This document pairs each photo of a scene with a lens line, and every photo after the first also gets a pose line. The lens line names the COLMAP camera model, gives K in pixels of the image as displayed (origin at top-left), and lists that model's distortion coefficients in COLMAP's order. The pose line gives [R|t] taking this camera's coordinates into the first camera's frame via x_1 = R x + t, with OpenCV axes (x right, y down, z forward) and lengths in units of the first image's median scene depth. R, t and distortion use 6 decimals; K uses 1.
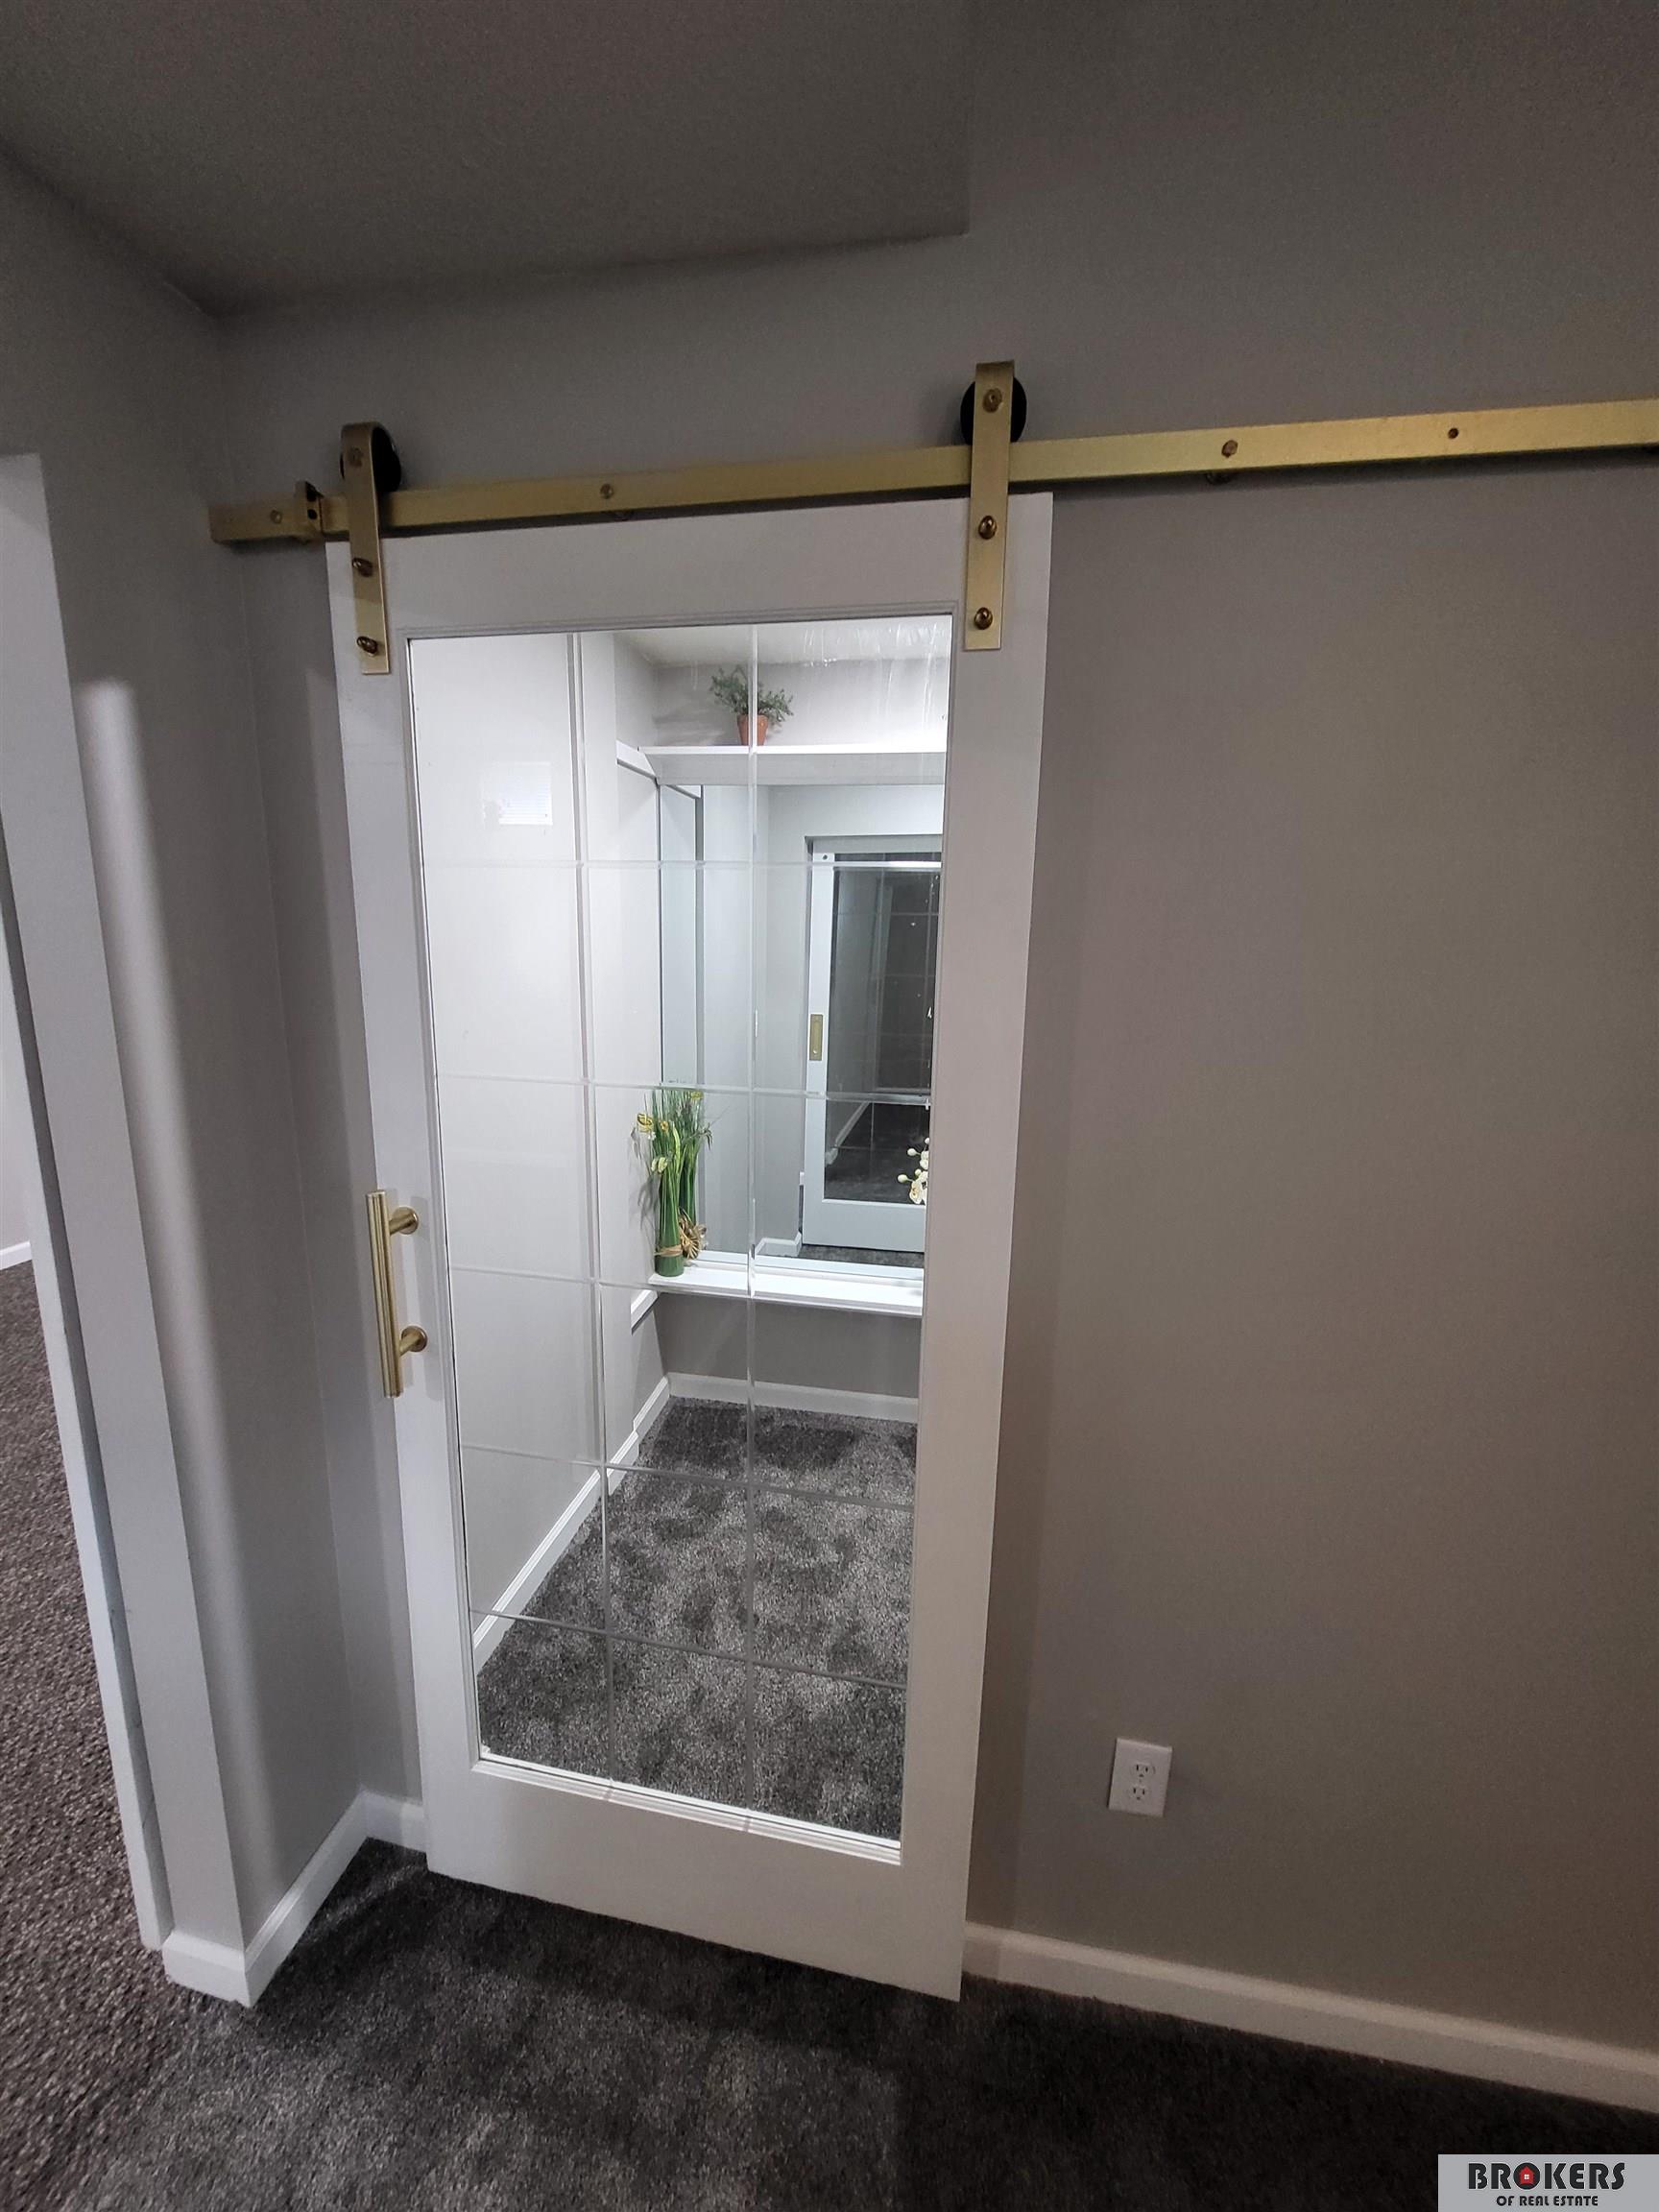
lens RADIAL K [[868.7, 0, 840.4], [0, 868.7, 1098.8], [0, 0, 1]] dist [0.002395, -0.002080]
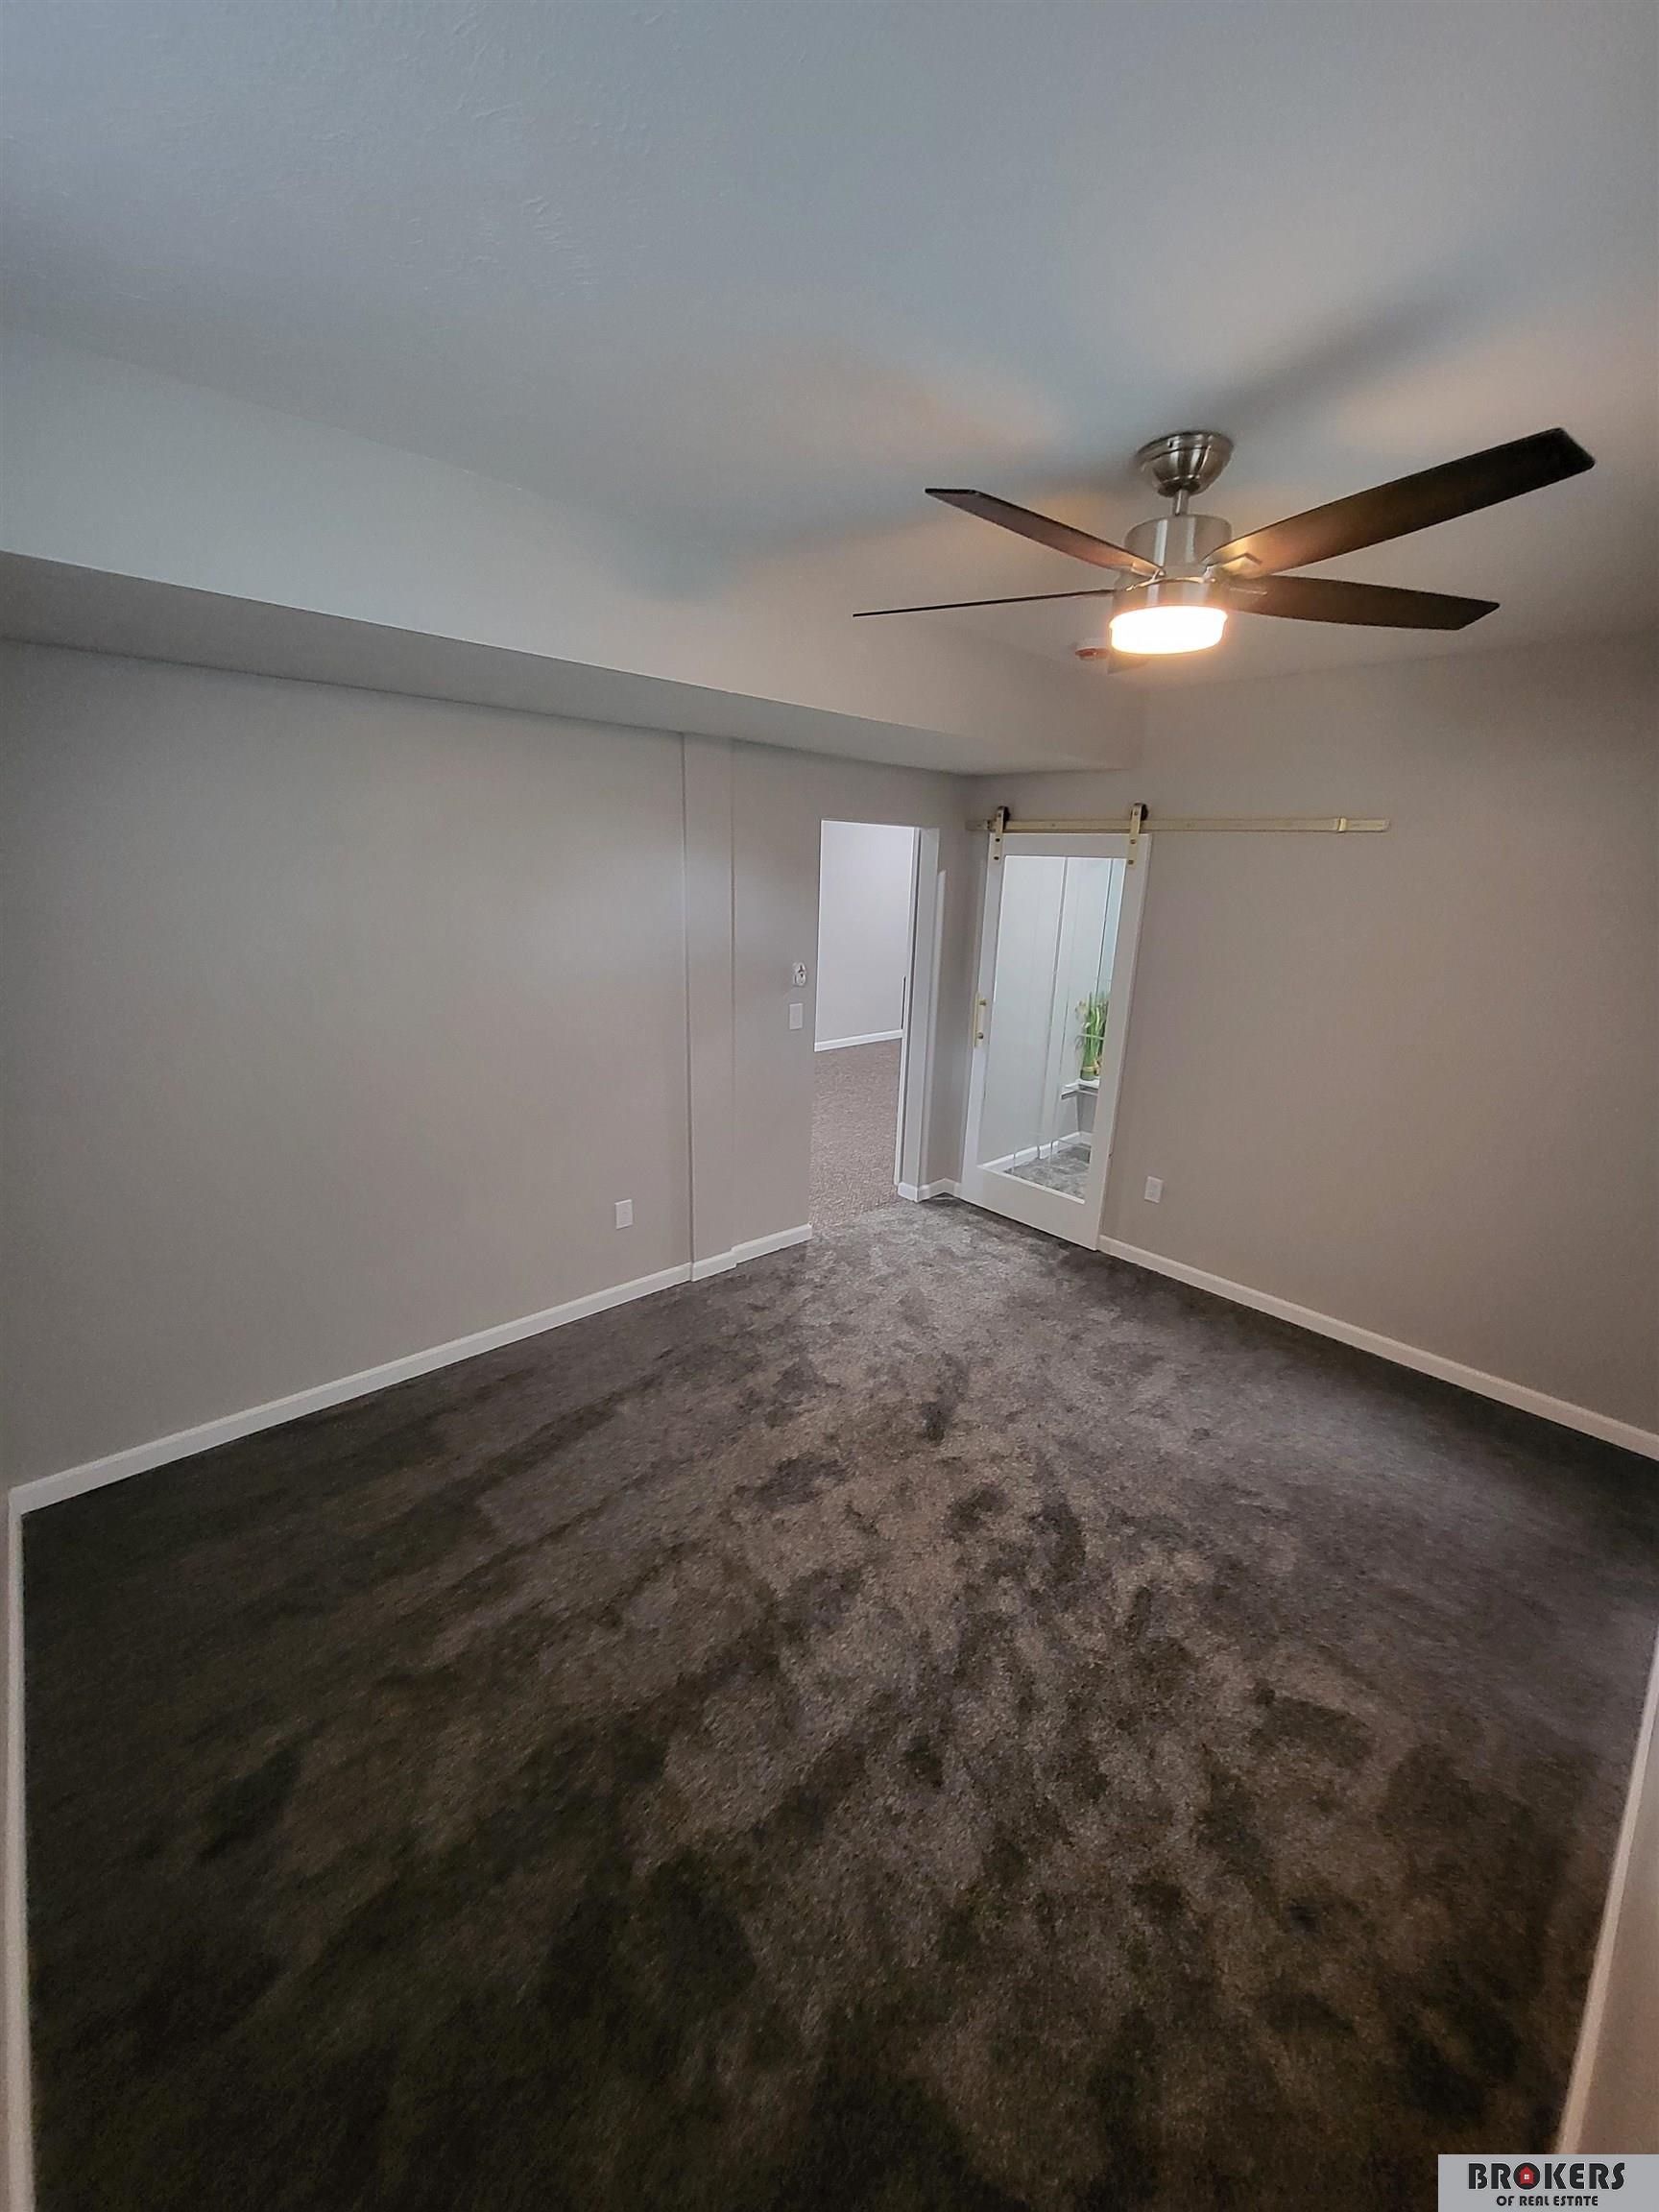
lens RADIAL K [[868.7, 0, 838.4], [0, 868.7, 1087.6], [0, 0, 1]] dist [0.002395, -0.002080]
pose [[0.797577, 0.162009, -0.581054, 1.193512], [-0.133487, 0.986780, 0.091904, 0.226685], [0.588262, 0.004262, 0.808660, -2.310590]]
